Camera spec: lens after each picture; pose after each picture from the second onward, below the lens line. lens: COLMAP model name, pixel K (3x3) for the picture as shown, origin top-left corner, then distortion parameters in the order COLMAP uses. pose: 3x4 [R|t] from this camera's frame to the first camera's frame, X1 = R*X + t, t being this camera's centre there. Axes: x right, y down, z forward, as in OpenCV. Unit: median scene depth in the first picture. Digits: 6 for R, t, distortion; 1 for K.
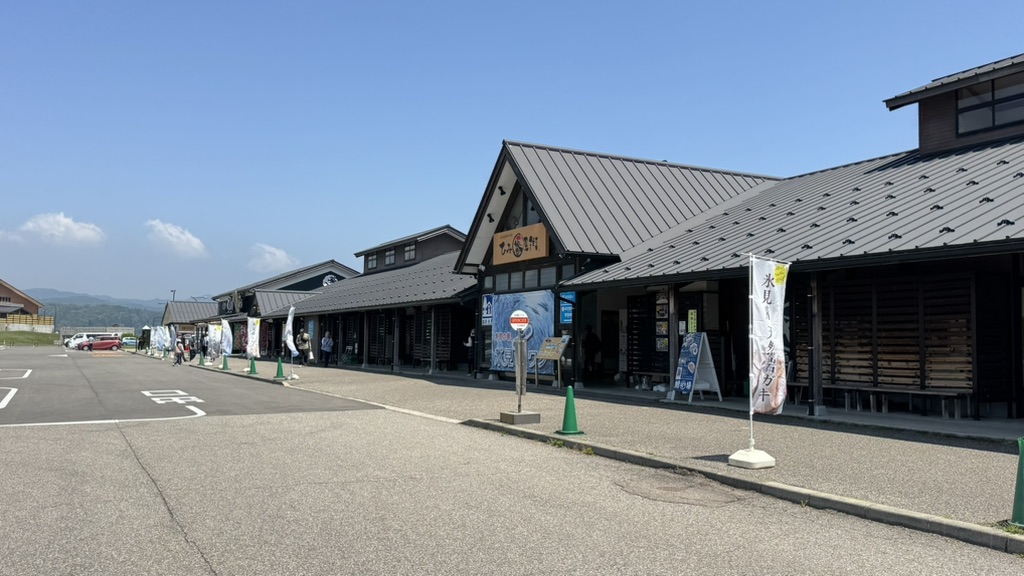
lens RADIAL K [[826.5, 0, 512.0], [0, 826.5, 288.0], [0, 0, 1]] dist [0.145251, -0.261544]
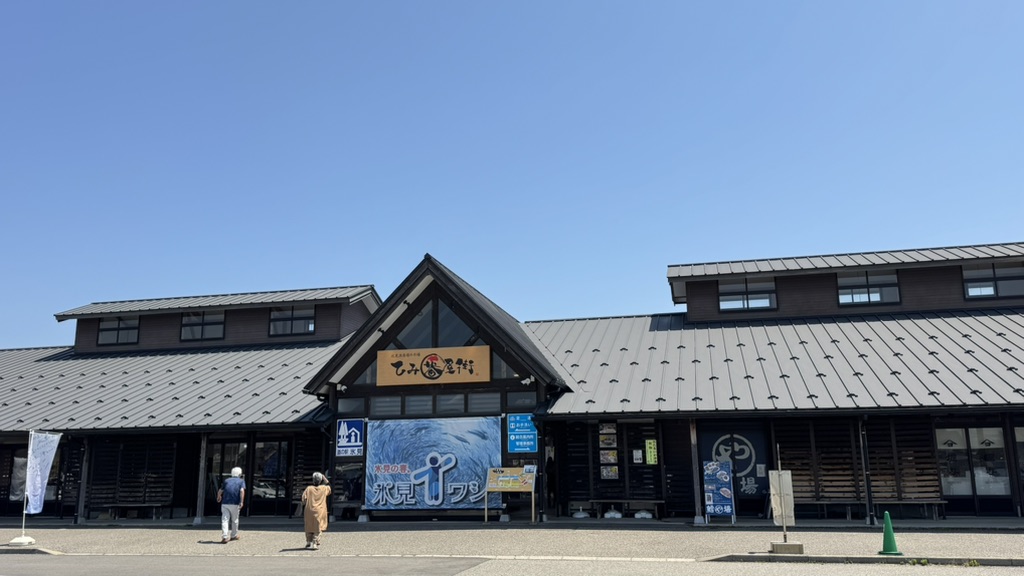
lens RADIAL K [[826.5, 0, 512.0], [0, 826.5, 288.0], [0, 0, 1]] dist [0.145251, -0.261544]
pose [[0.663857, 0.137507, 0.735109, -0.667047], [-0.028228, 0.986858, -0.159106, 0.007037], [-0.747326, 0.084873, 0.659014, 0.334226]]
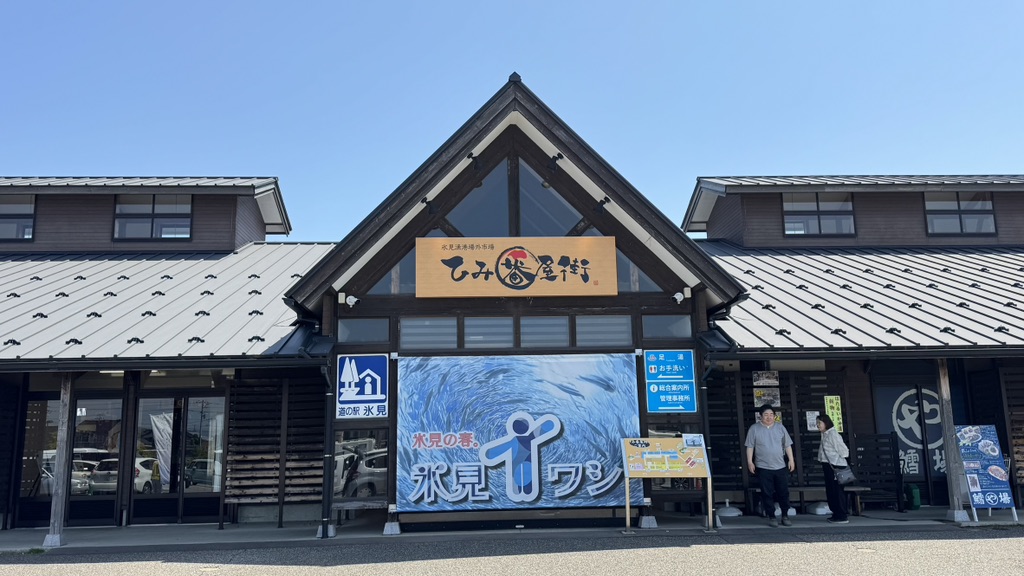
lens RADIAL K [[826.5, 0, 512.0], [0, 826.5, 288.0], [0, 0, 1]] dist [0.145251, -0.261544]
pose [[0.424090, 0.143476, 0.894182, -0.508580], [-0.034264, 0.989206, -0.142472, 0.041580], [-0.904972, 0.029783, 0.424428, 0.820723]]
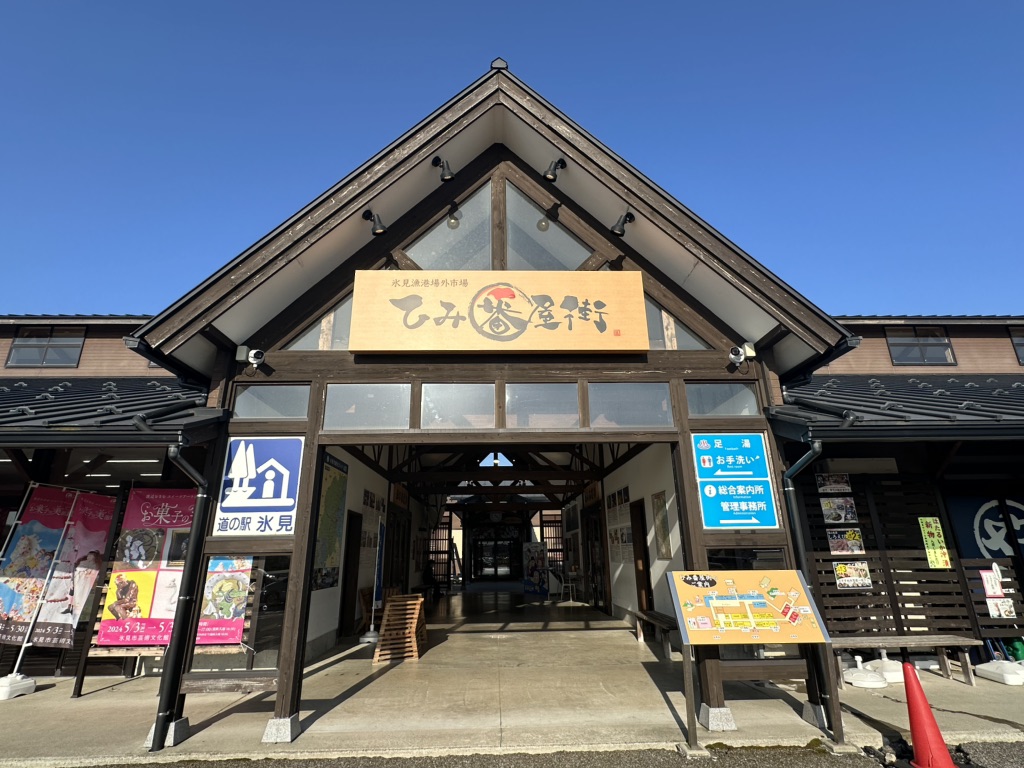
lens RADIAL K [[509.3, 0, 512.0], [0, 509.3, 384.0], [0, 0, 1]] dist [-0.007544, 0.000913]
pose [[0.443367, 0.264609, 0.856392, -0.188955], [-0.038656, 0.960188, -0.276667, 0.045530], [-0.895506, 0.089561, 0.435944, 0.954729]]
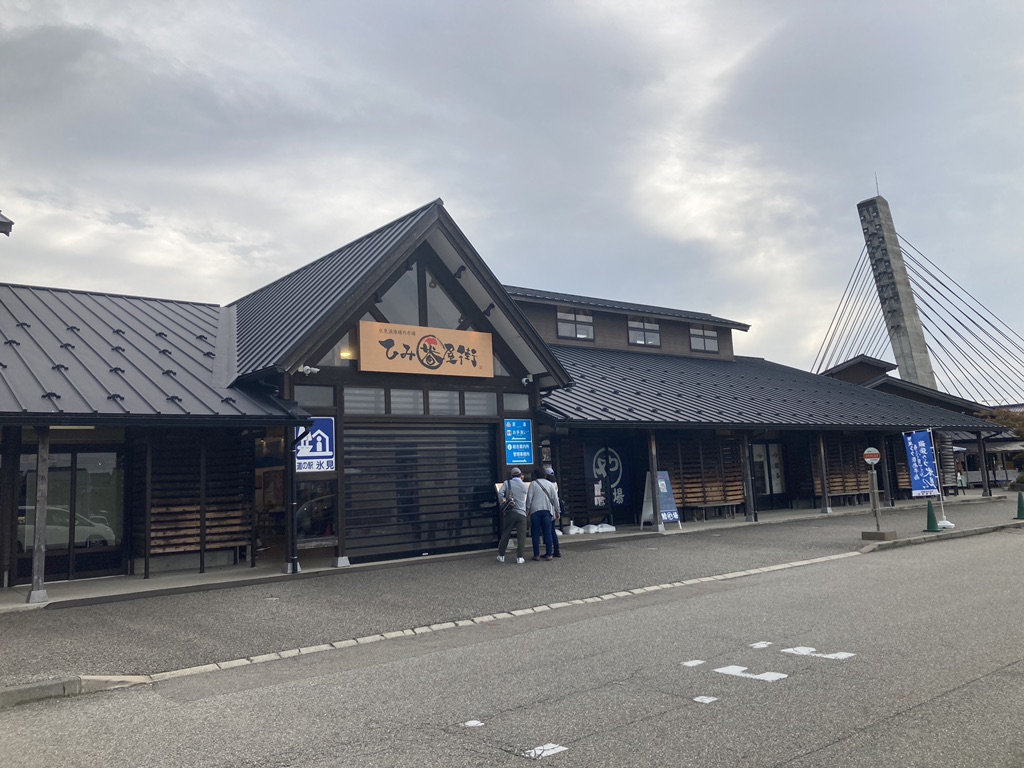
lens RADIAL K [[825.5, 0, 496.7], [0, 825.5, 361.8], [0, 0, 1]] dist [0.168745, -0.609822]
pose [[-0.183191, 0.136464, 0.973560, -0.715040], [-0.020804, 0.989559, -0.142621, 0.057046], [-0.982857, -0.046381, -0.178439, 1.135461]]
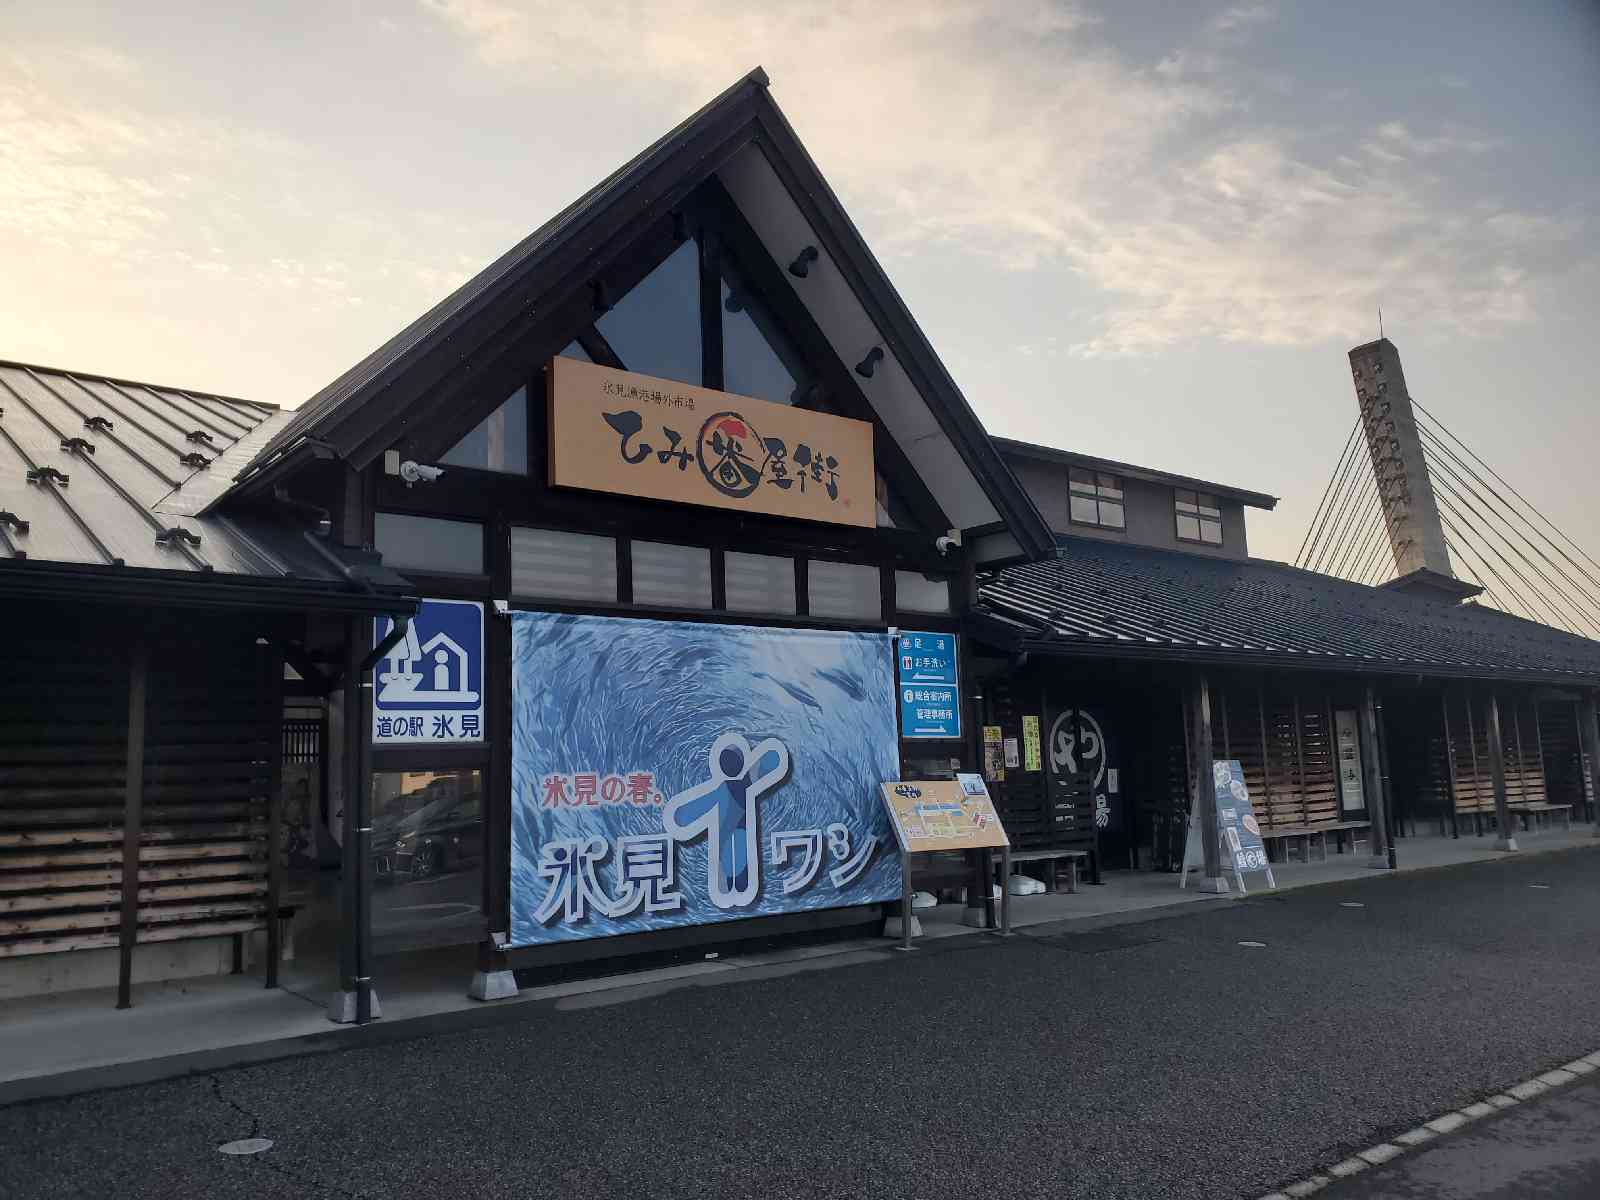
lens RADIAL K [[1233.0, 0, 771.9], [0, 1233.0, 601.0], [0, 0, 1]] dist [0.159851, -0.393798]
pose [[-0.181162, 0.128527, 0.975019, -0.418992], [-0.037155, 0.989821, -0.137382, 0.057242], [-0.982751, -0.061115, -0.174542, 1.122174]]
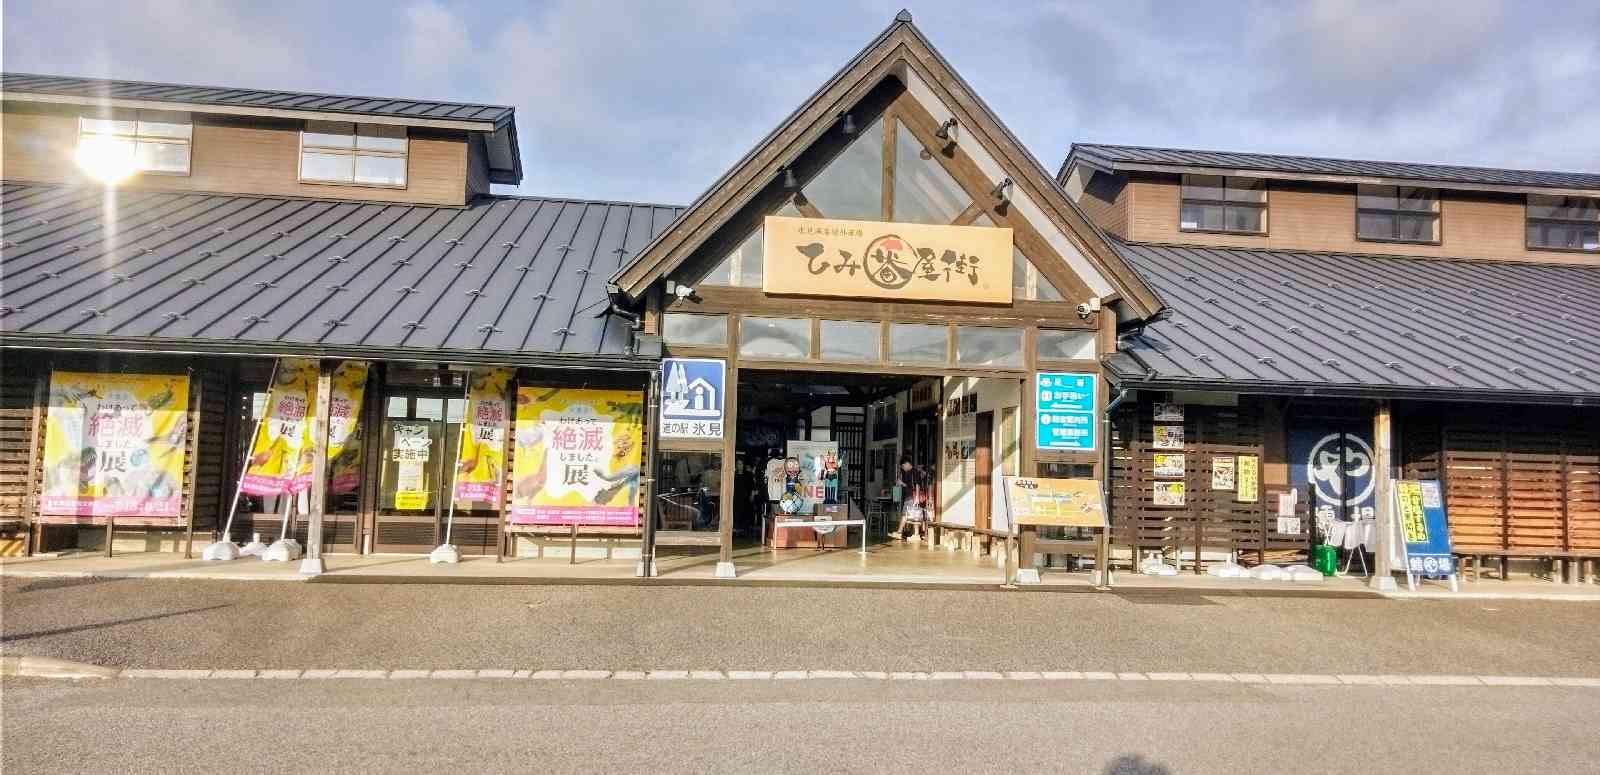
lens RADIAL K [[1172.7, 0, 800.0], [0, 1172.7, 387.5], [0, 0, 1]] dist [0.041983, -0.069518]
pose [[0.363982, 0.069127, 0.928837, -0.613567], [-0.083669, 0.995637, -0.041311, 0.046192], [-0.927640, -0.062678, 0.368178, 0.863689]]
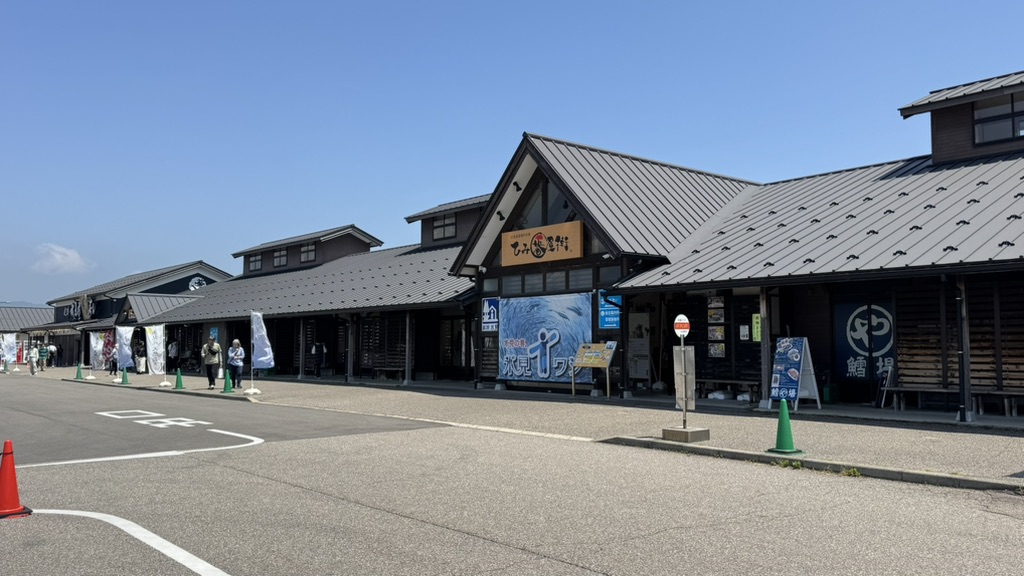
lens RADIAL K [[826.5, 0, 512.0], [0, 826.5, 288.0], [0, 0, 1]] dist [0.145251, -0.261544]
pose [[0.978169, 0.003472, 0.207781, -0.229964], [-0.002245, 0.999979, -0.006144, 0.002497], [-0.207798, 0.005543, 0.978156, 0.098191]]
